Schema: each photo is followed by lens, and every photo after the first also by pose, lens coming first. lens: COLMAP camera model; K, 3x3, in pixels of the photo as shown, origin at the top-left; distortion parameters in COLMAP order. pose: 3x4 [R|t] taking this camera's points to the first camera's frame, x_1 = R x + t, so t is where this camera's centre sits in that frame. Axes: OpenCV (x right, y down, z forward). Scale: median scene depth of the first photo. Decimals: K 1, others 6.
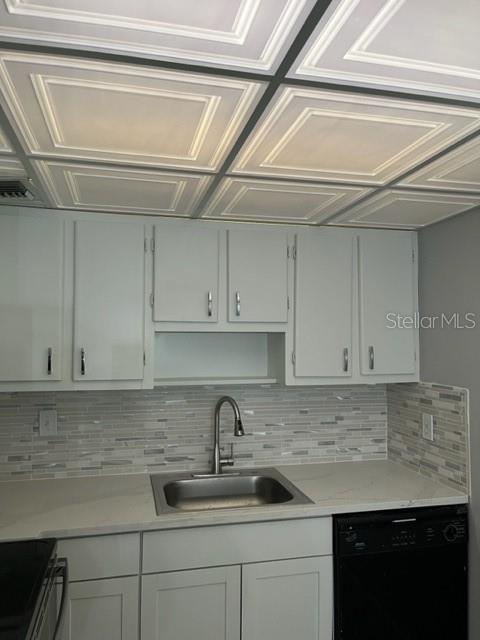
lens RADIAL K [[485.7, 0, 235.0], [0, 485.7, 321.3], [0, 0, 1]] dist [0.064996, -0.082236]
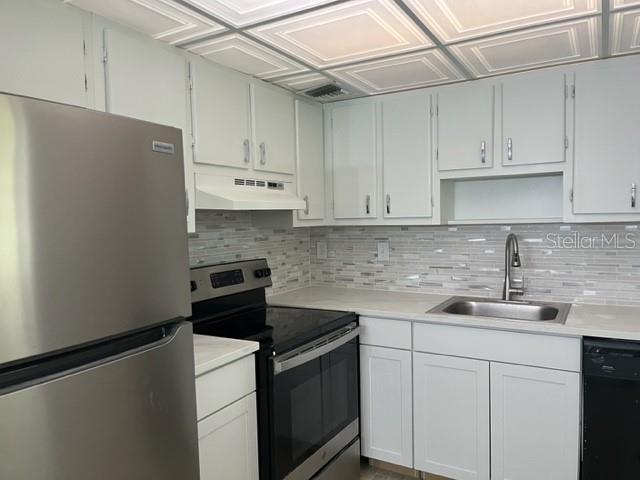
lens RADIAL K [[478.2, 0, 316.7], [0, 478.2, 243.3], [0, 0, 1]] dist [0.004757, -0.002682]
pose [[0.723537, 0.017771, -0.690057, 0.446705], [0.050845, 0.995581, 0.078952, 0.069968], [0.688410, -0.092211, 0.719436, -0.119554]]
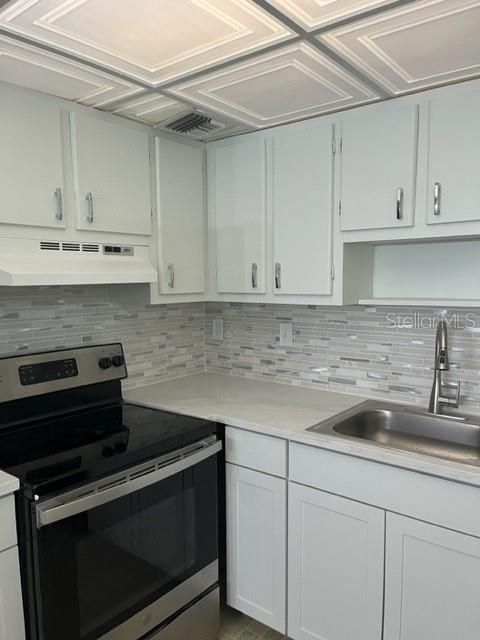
lens RADIAL K [[478.2, 0, 242.9], [0, 478.2, 324.5], [0, 0, 1]] dist [0.004757, -0.002682]
pose [[0.623526, 0.066549, -0.778965, 0.411745], [0.040241, 0.992318, 0.116988, 0.058394], [0.780766, -0.104292, 0.616058, 0.279852]]
